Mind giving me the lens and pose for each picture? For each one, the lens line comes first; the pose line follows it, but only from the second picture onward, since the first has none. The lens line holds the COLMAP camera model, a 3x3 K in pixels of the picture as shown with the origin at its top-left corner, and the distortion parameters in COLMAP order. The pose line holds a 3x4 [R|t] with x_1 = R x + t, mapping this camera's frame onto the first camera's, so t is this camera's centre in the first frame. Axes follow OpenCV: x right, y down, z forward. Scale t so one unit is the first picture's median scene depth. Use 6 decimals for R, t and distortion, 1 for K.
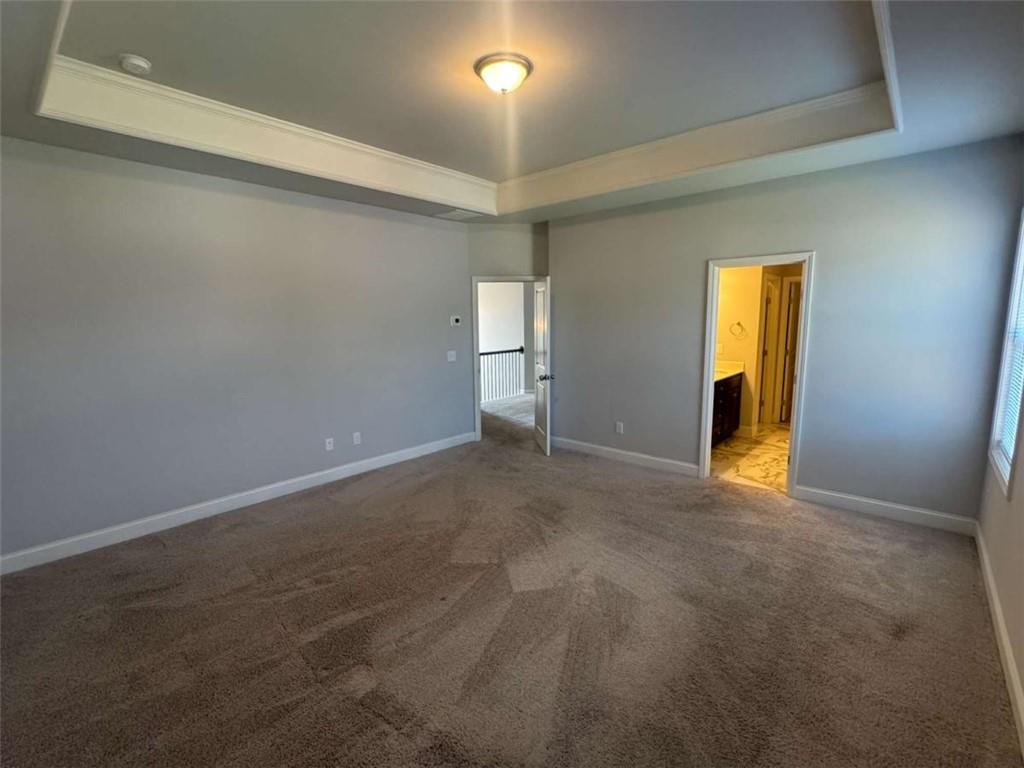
lens RADIAL K [[466.0, 0, 512.0], [0, 466.0, 384.0], [0, 0, 1]] dist [0.001888, 0.000235]
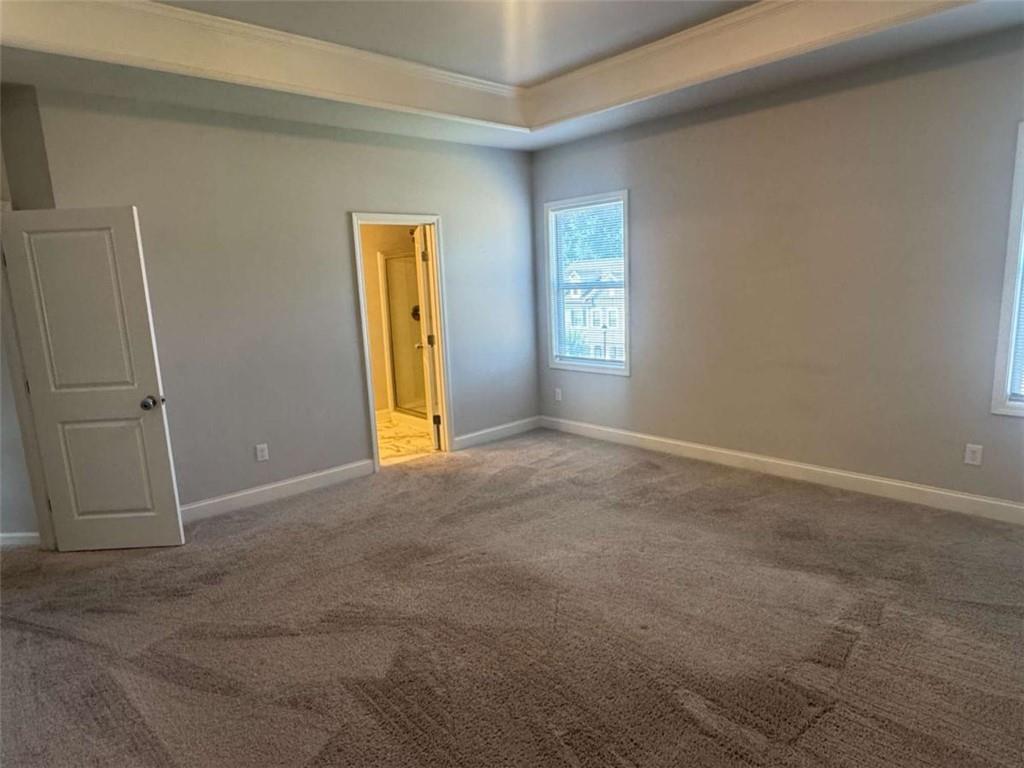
lens RADIAL K [[613.2, 0, 512.0], [0, 613.2, 384.0], [0, 0, 1]] dist [-0.004084, -0.001673]
pose [[0.110631, -0.158100, 0.981206, -0.726503], [0.188557, 0.972674, 0.135466, -0.065376], [-0.975811, 0.170026, 0.137418, 0.672874]]
